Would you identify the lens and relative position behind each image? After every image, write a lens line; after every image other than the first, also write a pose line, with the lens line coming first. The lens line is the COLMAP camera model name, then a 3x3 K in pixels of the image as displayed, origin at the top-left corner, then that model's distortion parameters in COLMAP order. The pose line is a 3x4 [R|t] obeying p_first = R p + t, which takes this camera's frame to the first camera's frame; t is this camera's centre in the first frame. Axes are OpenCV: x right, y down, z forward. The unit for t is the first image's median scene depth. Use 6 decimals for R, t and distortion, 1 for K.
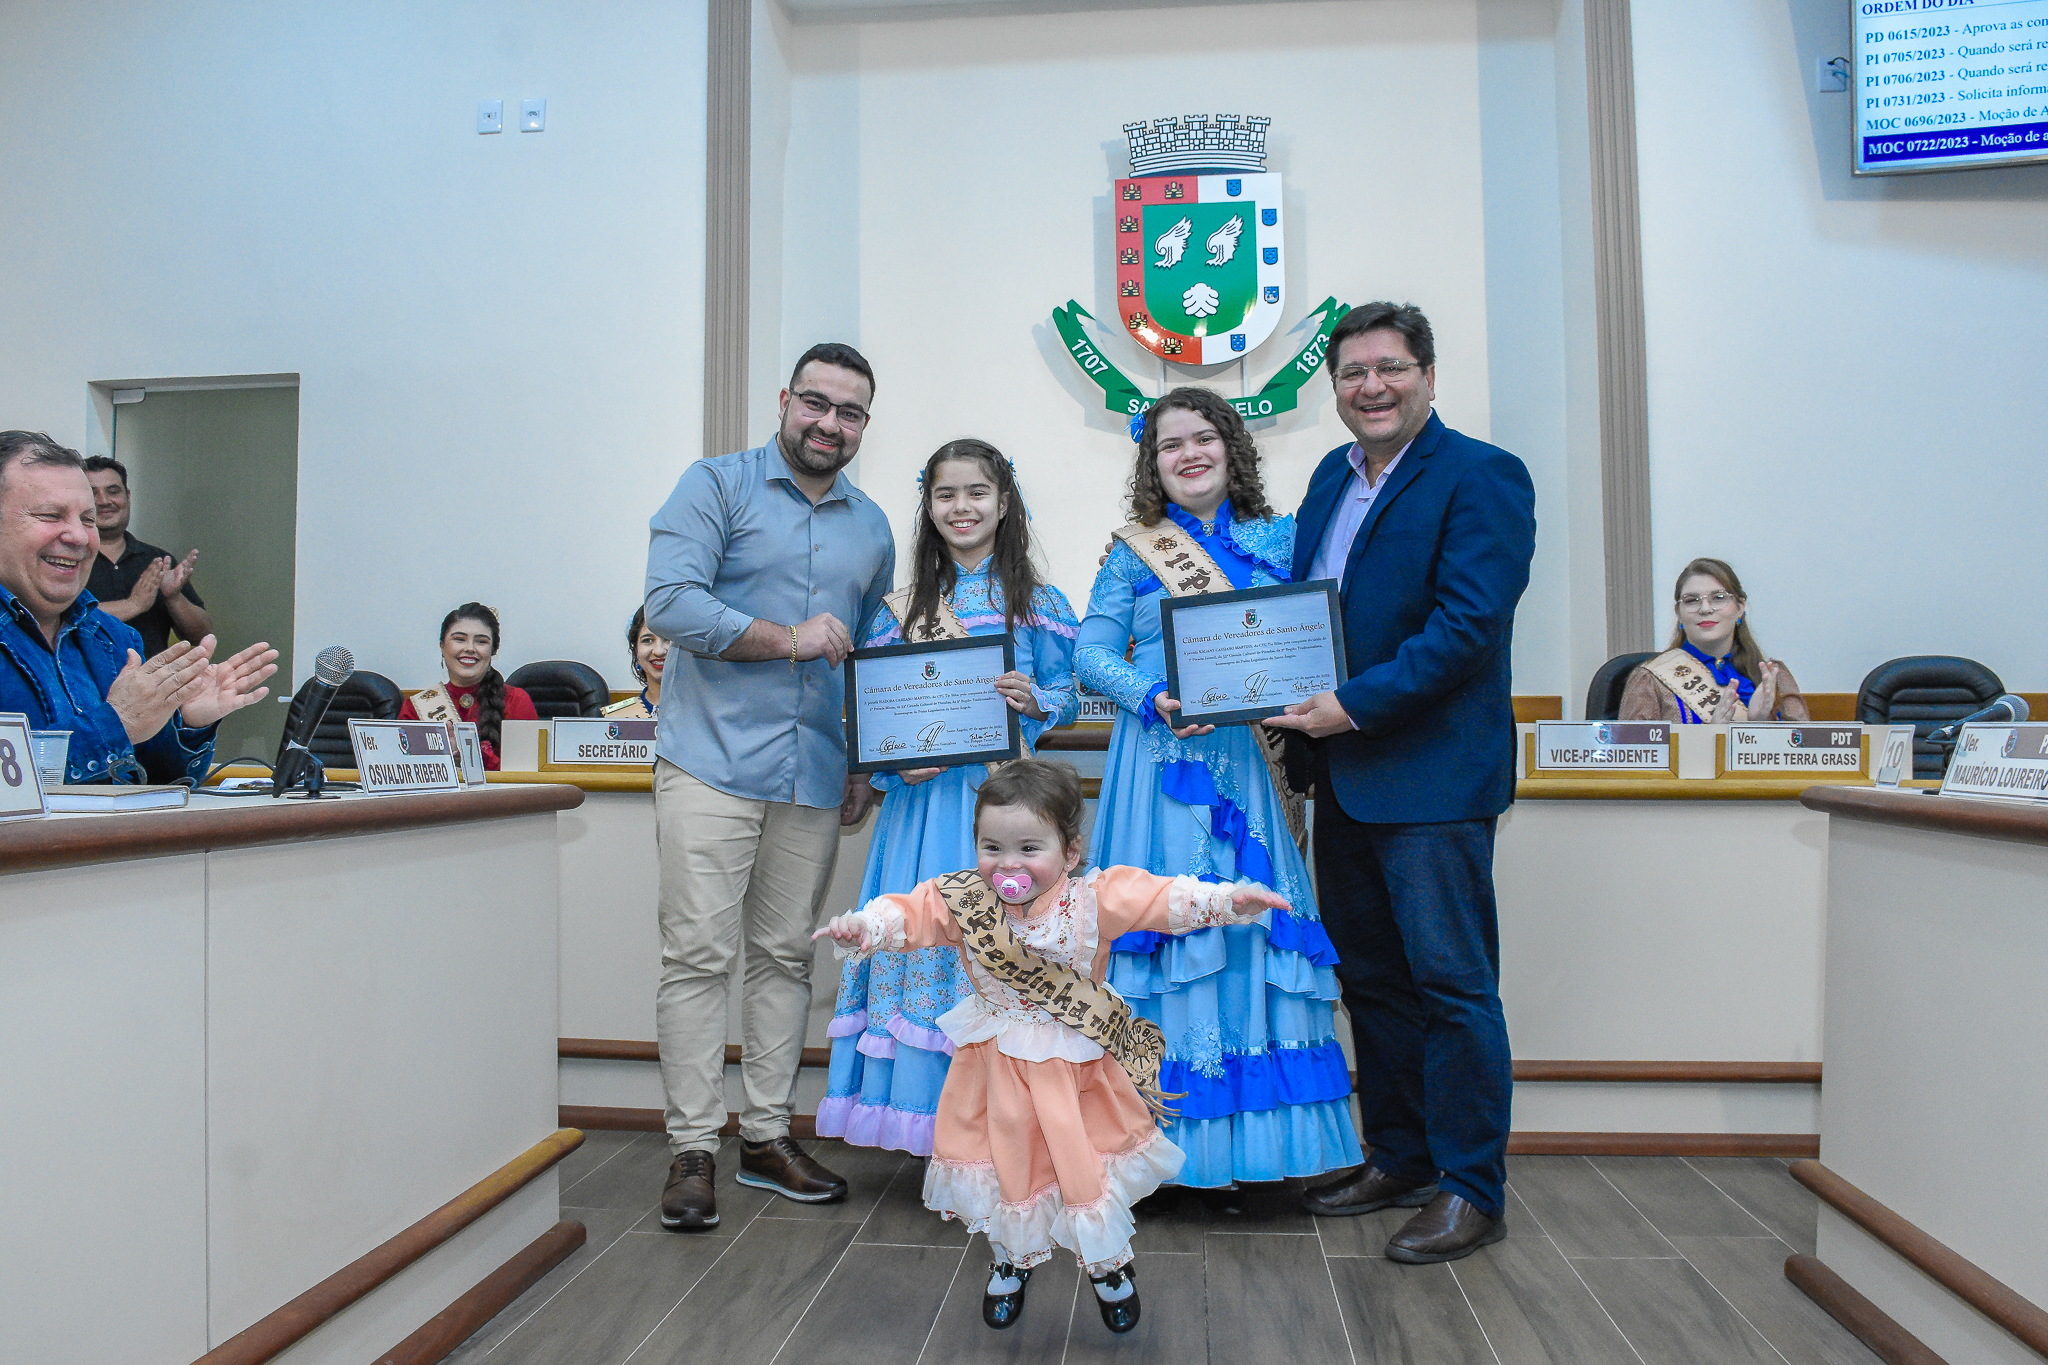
lens RADIAL K [[1669.7, 0, 1027.4], [0, 1669.7, 687.0], [0, 0, 1]] dist [-0.146722, 0.101548]
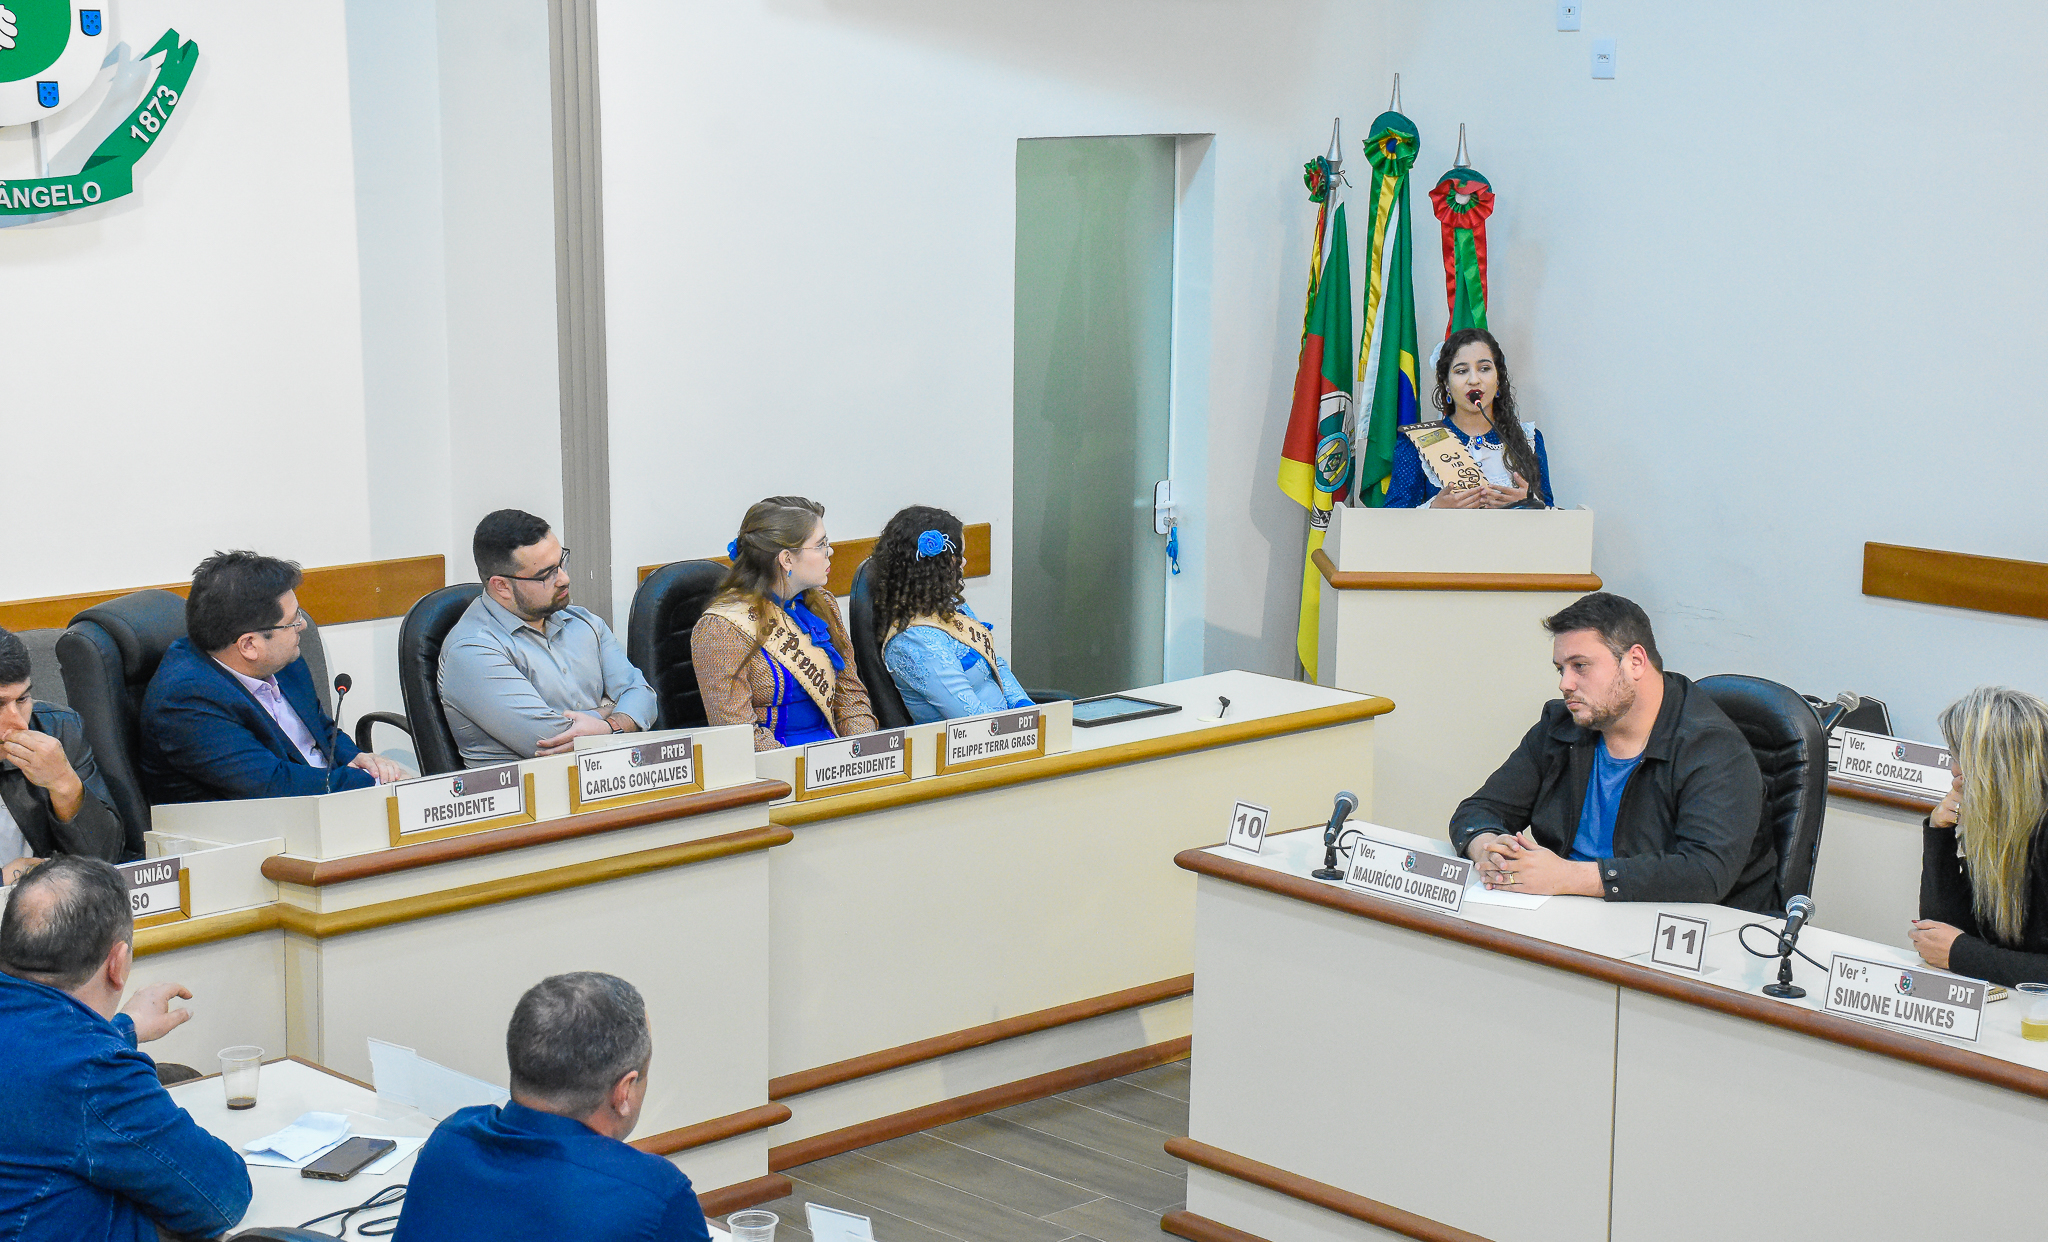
lens RADIAL K [[3527.0, 0, 1064.4], [0, 3527.0, 624.7], [0, 0, 1]] dist [0.180988, 1.202828]
pose [[0.648386, -0.127667, 0.750531, -0.763255], [-0.033520, 0.980096, 0.195675, -0.304732], [-0.760573, -0.152031, 0.631201, -0.301263]]
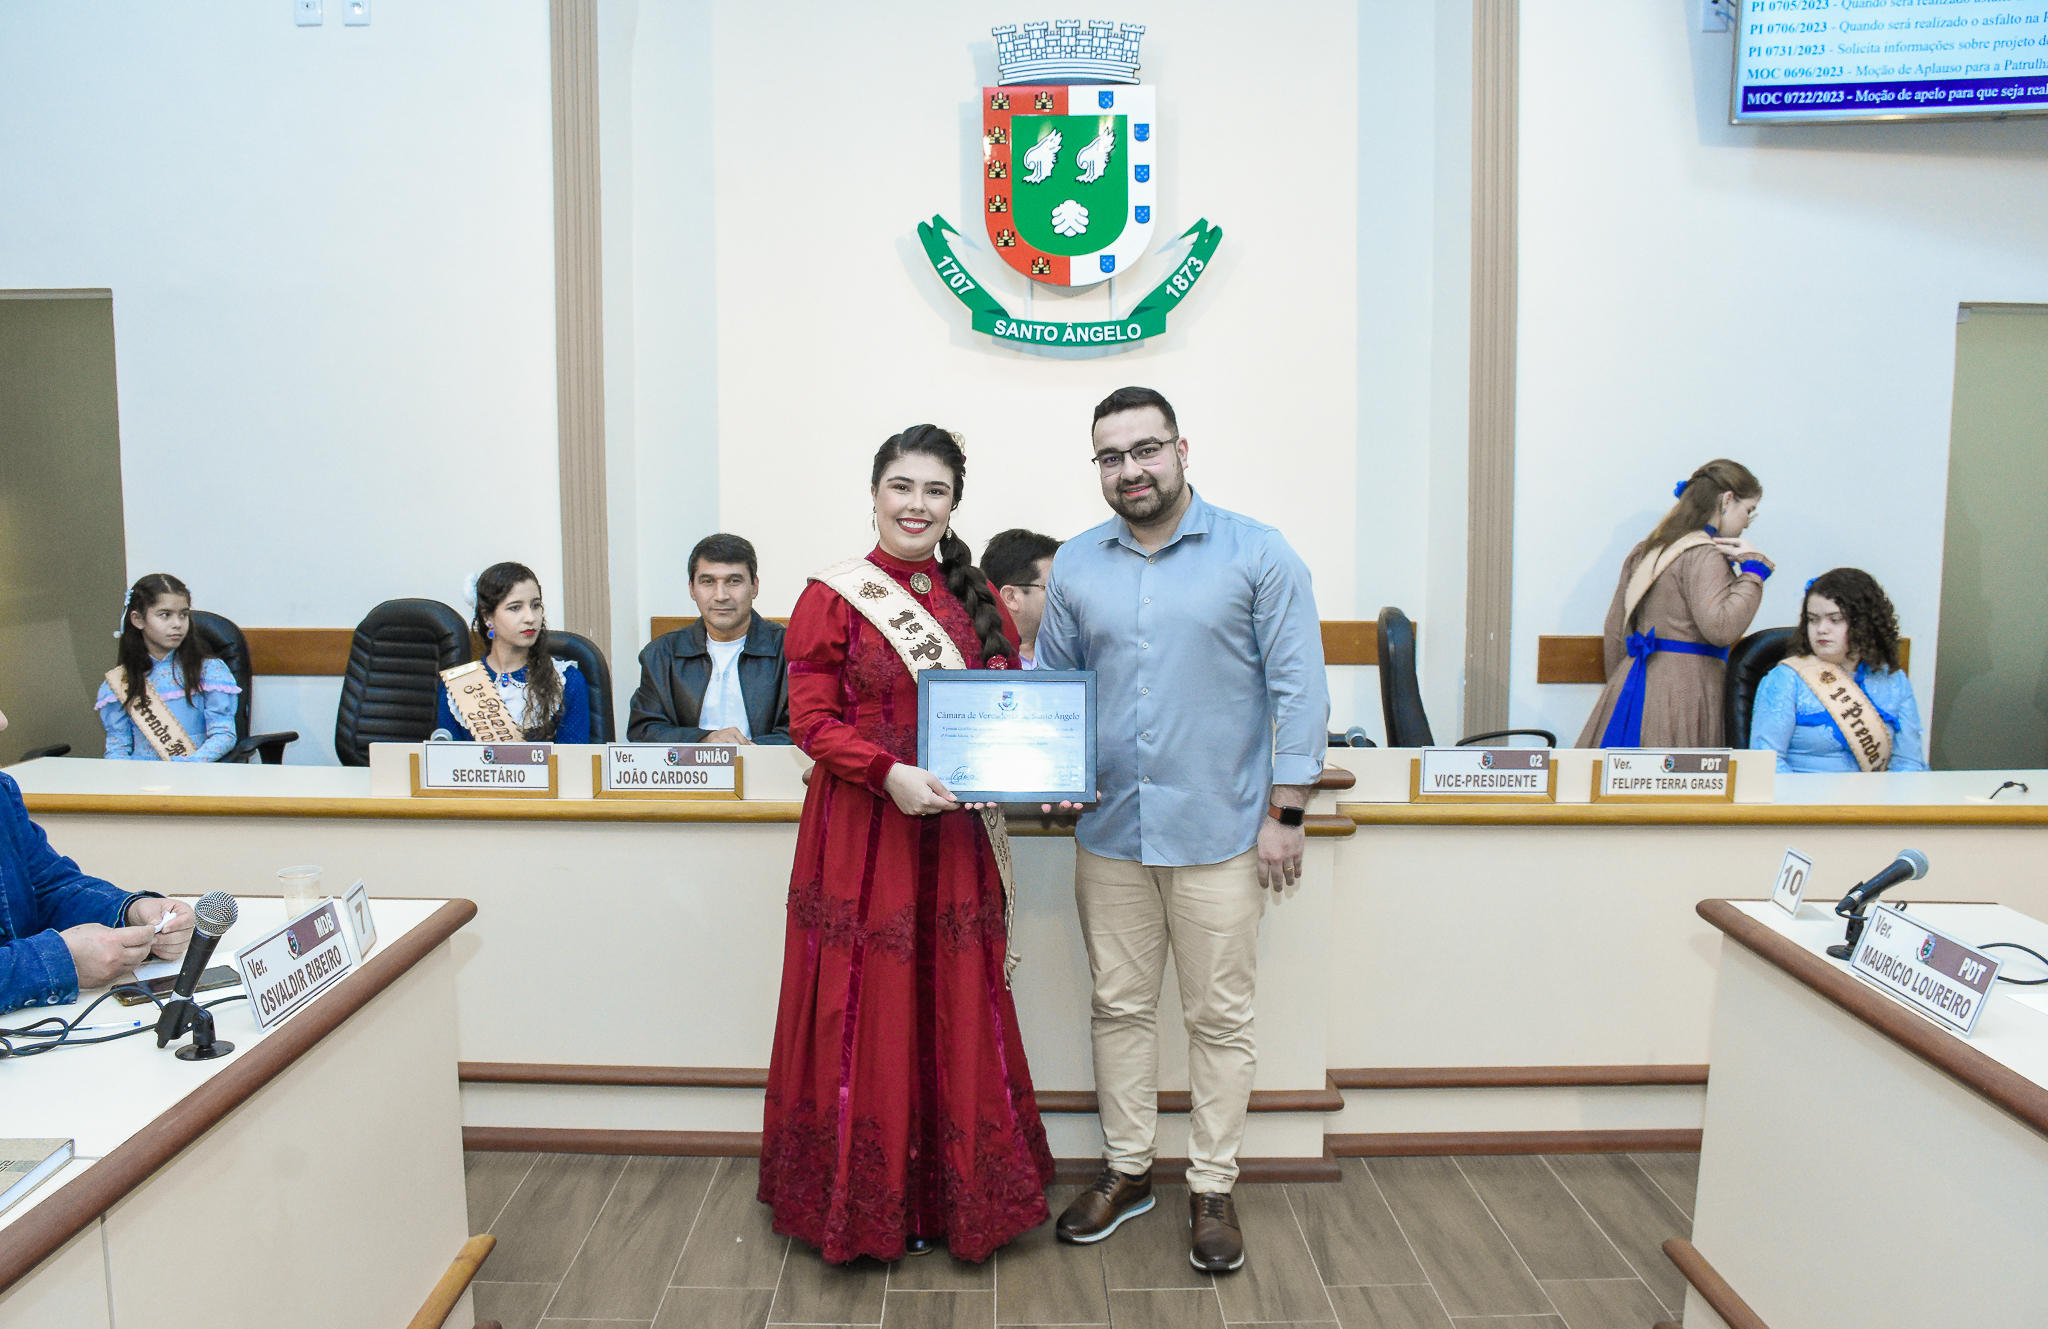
lens RADIAL K [[1611.8, 0, 1023.6], [0, 1611.8, 689.0], [0, 0, 1]] dist [-0.154366, 0.110215]
pose [[0.994471, -0.010452, 0.104487, -0.023509], [-0.005387, 0.988647, 0.150162, -0.102128], [-0.104870, -0.149895, 0.983124, 0.041941]]
